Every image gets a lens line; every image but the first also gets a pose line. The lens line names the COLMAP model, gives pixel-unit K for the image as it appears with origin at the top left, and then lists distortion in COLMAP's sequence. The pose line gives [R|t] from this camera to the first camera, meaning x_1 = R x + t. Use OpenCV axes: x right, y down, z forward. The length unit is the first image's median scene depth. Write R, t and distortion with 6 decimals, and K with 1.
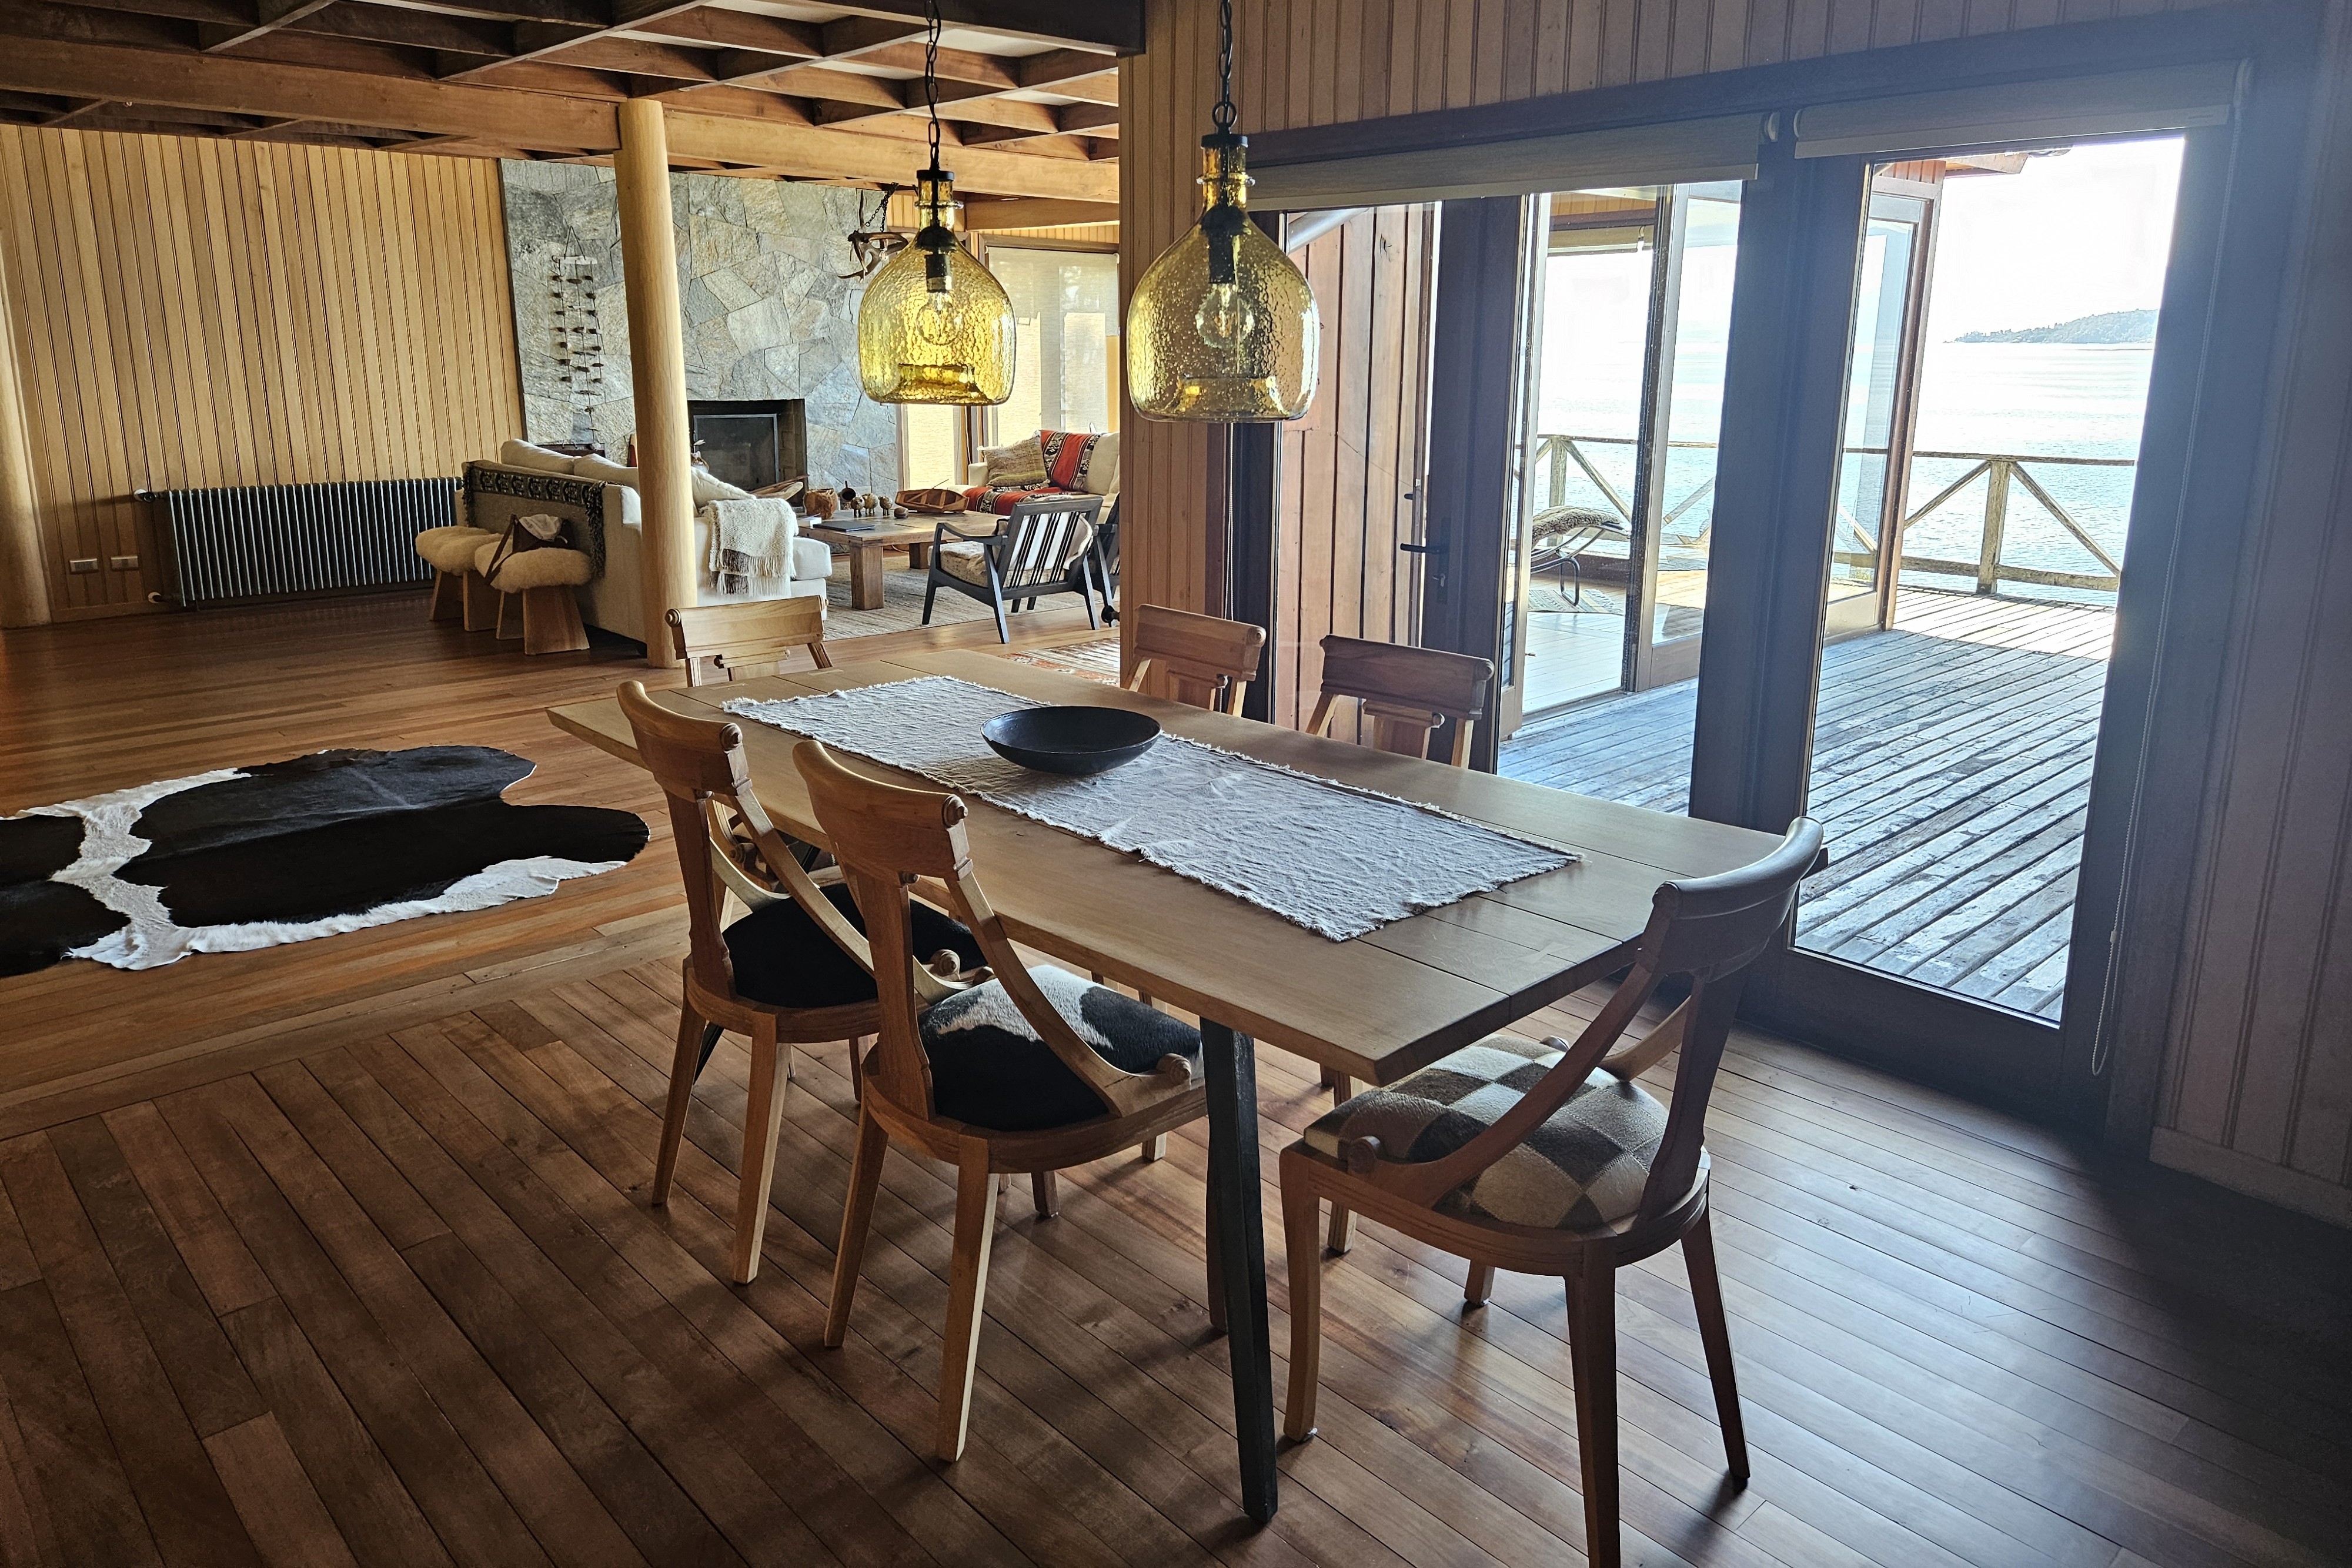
lens RADIAL K [[1567.6, 0, 1176.0], [0, 1567.6, 784.0], [0, 0, 1]] dist [0.073655, -0.063620]
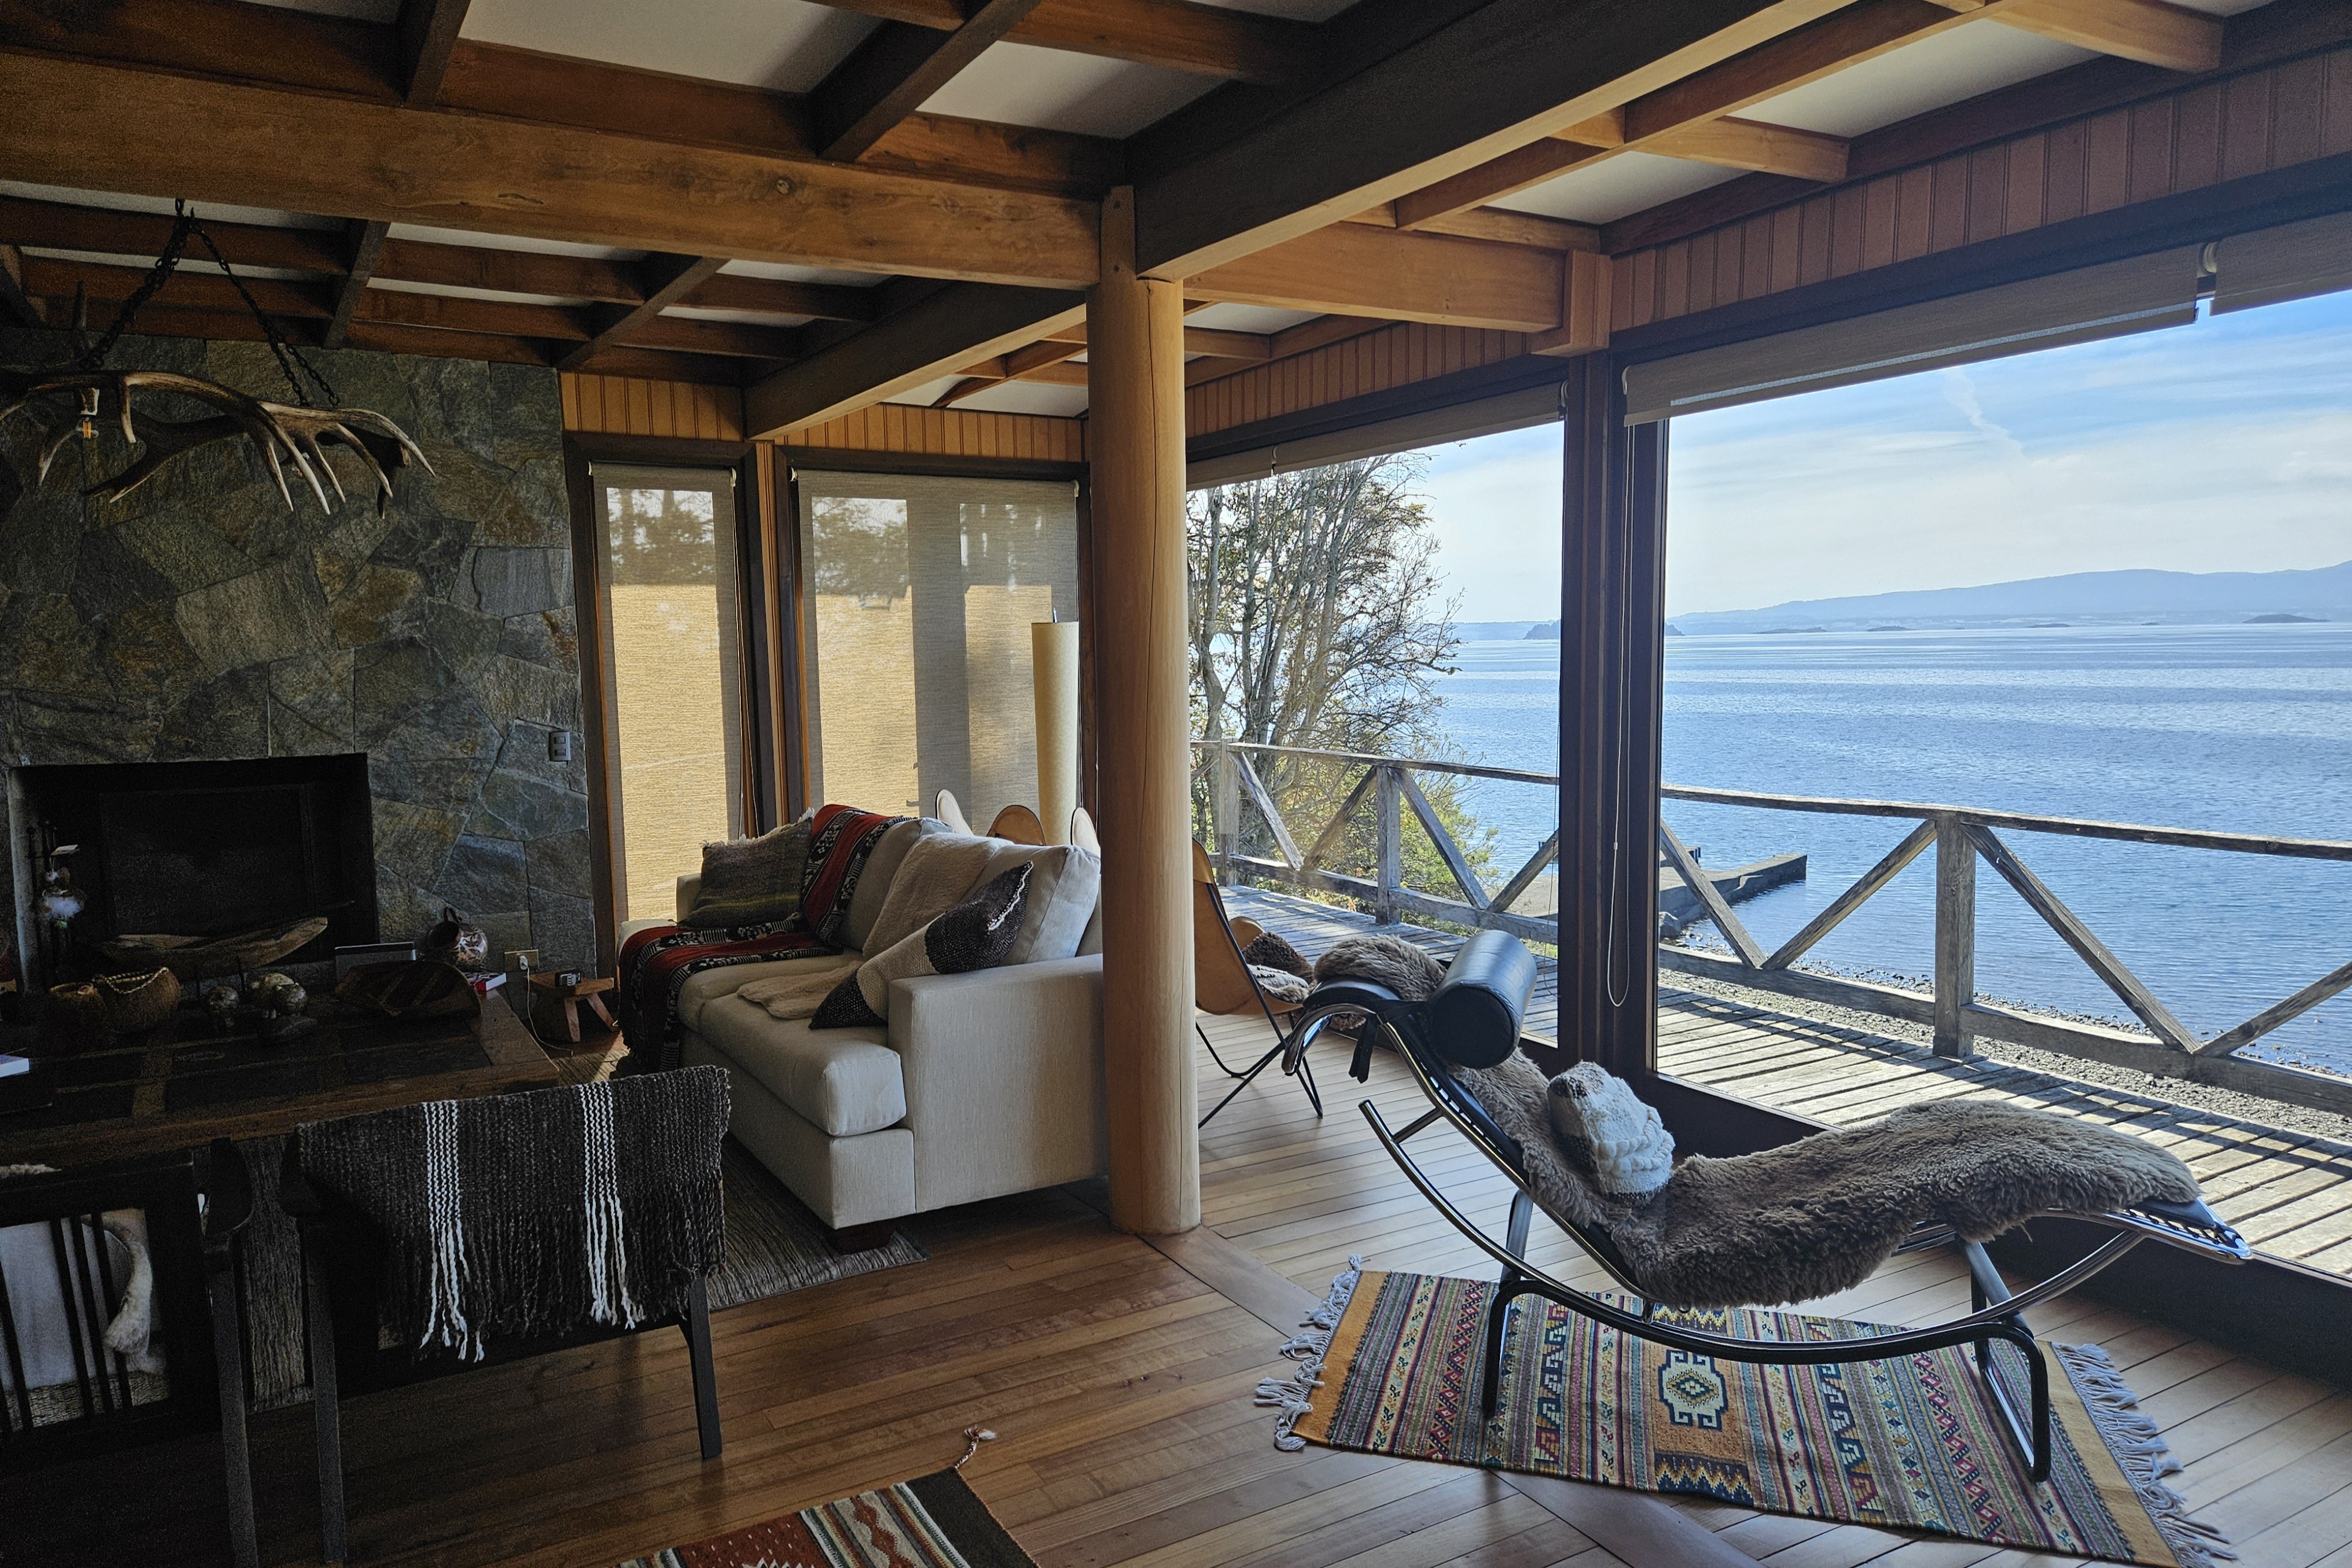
lens RADIAL K [[1567.6, 0, 1176.0], [0, 1567.6, 784.0], [0, 0, 1]] dist [0.073655, -0.063620]
pose [[0.977125, 0.003582, -0.212637, 0.132376], [-0.041219, 0.984088, -0.172836, -0.157508], [0.208635, 0.177647, 0.961724, 0.566587]]
